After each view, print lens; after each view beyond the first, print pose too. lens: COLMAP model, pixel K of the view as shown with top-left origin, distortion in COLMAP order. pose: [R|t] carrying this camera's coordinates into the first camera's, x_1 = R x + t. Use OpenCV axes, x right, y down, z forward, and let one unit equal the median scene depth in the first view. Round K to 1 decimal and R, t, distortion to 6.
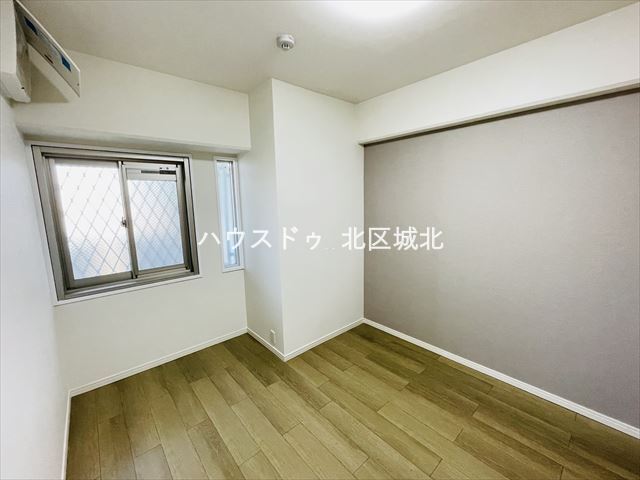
lens RADIAL K [[255.9, 0, 320.0], [0, 255.9, 240.0], [0, 0, 1]] dist [0.000224, 0.000099]
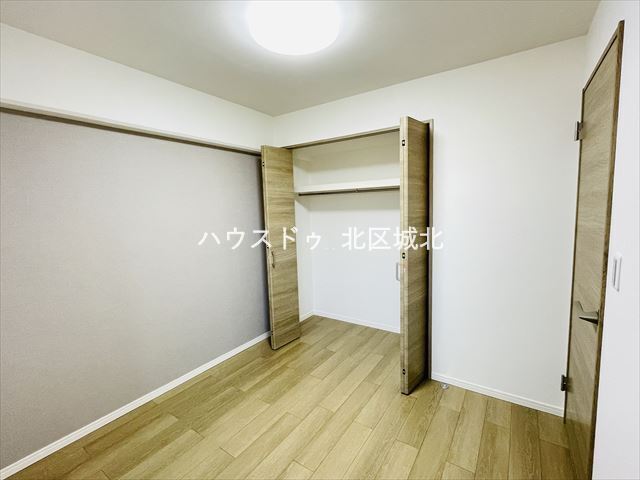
lens RADIAL K [[301.1, 0, 320.0], [0, 301.1, 240.0], [0, 0, 1]] dist [0.000573, 0.000088]
pose [[-0.238918, -0.075899, 0.968069, -0.692832], [0.189848, 0.974050, 0.123222, -0.073878], [-0.952300, 0.213226, -0.218309, 0.766355]]
